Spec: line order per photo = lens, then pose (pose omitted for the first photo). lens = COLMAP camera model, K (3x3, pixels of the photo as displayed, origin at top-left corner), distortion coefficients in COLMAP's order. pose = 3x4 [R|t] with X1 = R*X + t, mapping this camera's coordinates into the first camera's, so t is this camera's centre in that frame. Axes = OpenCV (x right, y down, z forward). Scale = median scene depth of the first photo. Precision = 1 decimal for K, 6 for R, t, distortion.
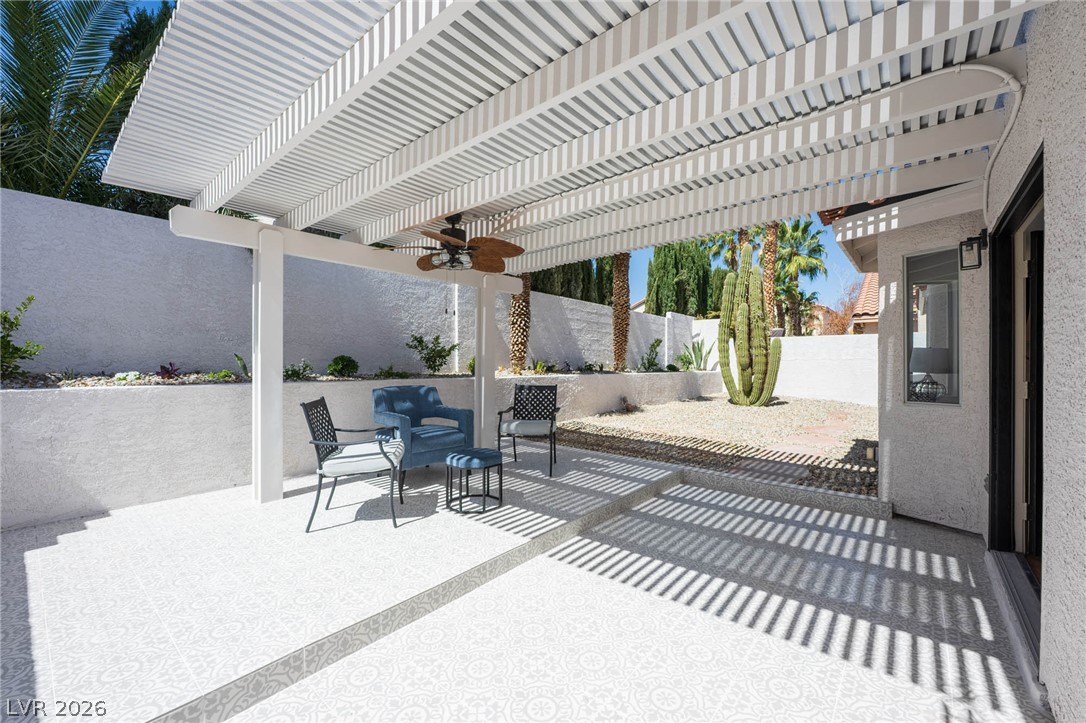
lens RADIAL K [[443.4, 0, 543.0], [0, 443.4, 361.5], [0, 0, 1]] dist [-0.000728, -0.000099]
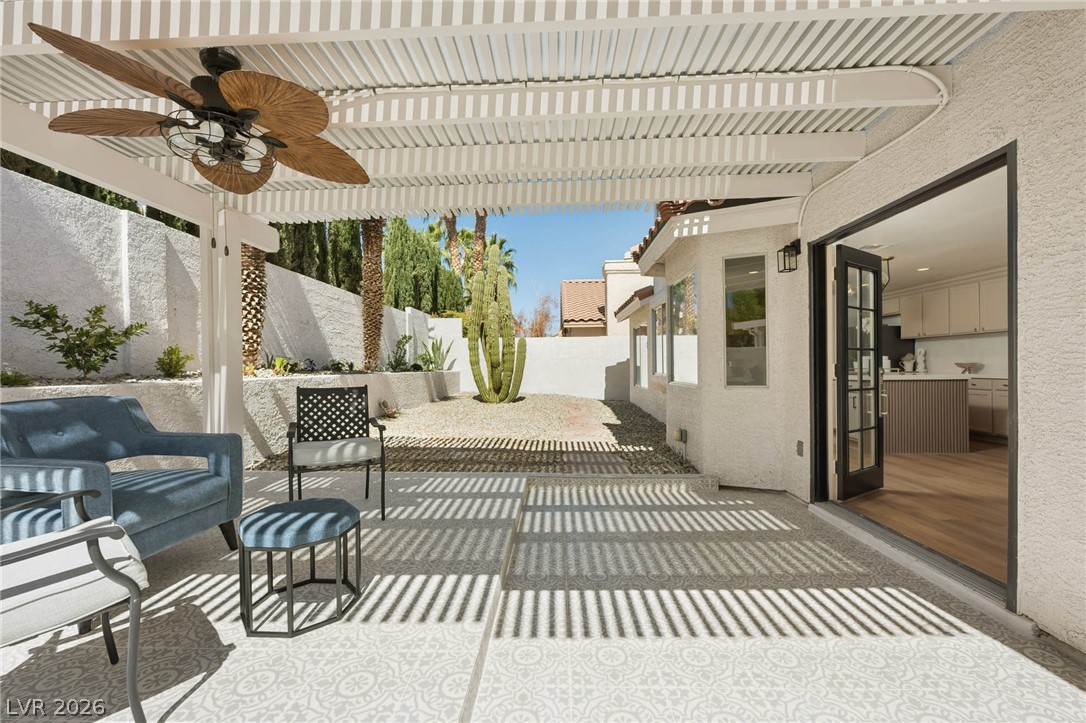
lens RADIAL K [[443.9, 0, 539.7], [0, 443.9, 371.3], [0, 0, 1]] dist [0.010172, 0.000008]
pose [[0.787016, -0.017645, 0.616680, -0.126185], [0.008927, 0.999812, 0.017215, 0.014156], [-0.616868, -0.008044, 0.787026, 0.190446]]
